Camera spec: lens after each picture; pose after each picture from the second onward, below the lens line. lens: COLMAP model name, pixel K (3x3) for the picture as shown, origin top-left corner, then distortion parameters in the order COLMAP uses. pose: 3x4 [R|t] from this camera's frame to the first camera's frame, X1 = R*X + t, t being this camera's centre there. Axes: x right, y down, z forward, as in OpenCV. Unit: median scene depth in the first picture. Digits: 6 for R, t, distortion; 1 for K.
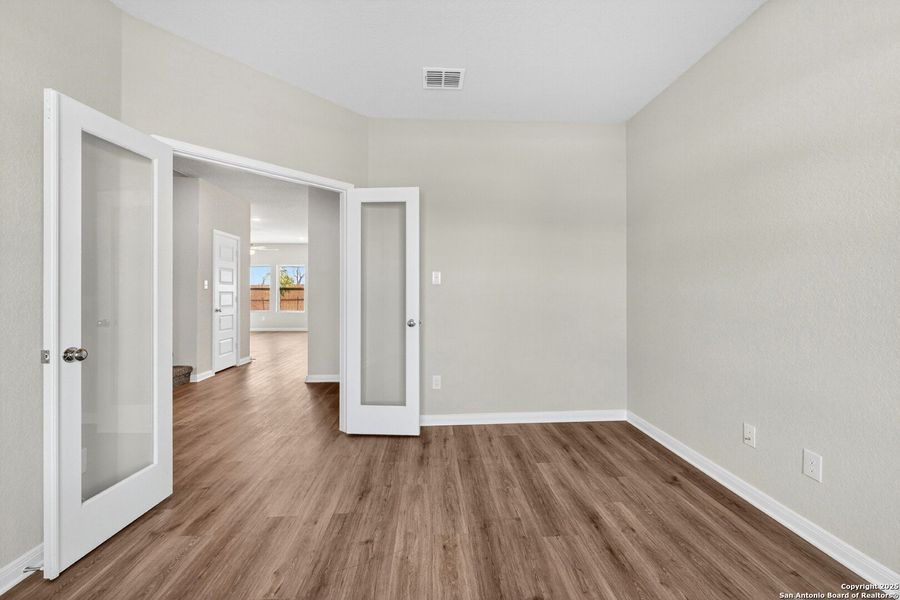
lens RADIAL K [[359.6, 0, 451.5], [0, 359.6, 297.6], [0, 0, 1]] dist [-0.000954, 0.000061]
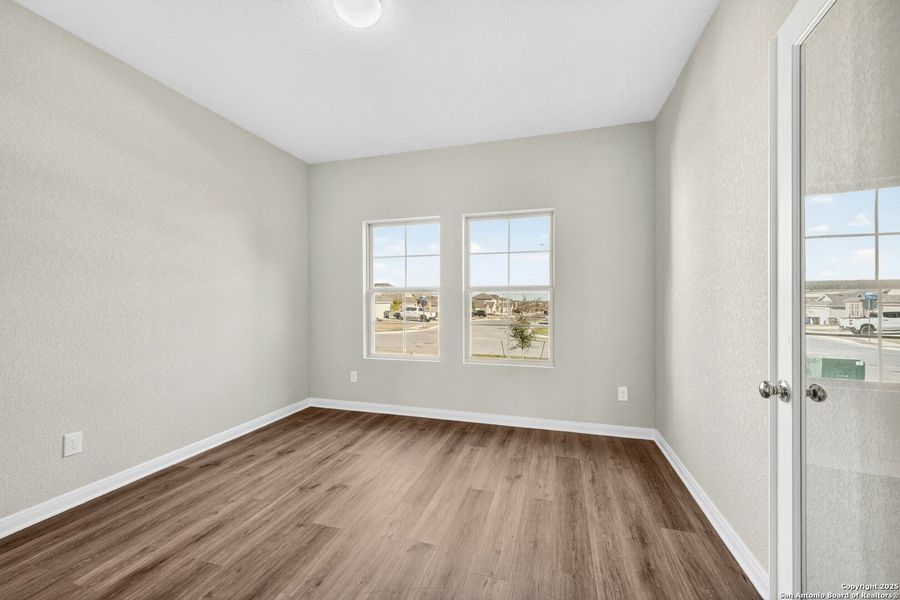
lens RADIAL K [[359.6, 0, 451.5], [0, 359.6, 297.6], [0, 0, 1]] dist [-0.000954, 0.000061]
pose [[-0.940804, 0.006449, 0.338890, -0.629103], [0.008715, 0.999949, 0.005165, -0.030795], [-0.338839, 0.007813, -0.940812, 1.684786]]
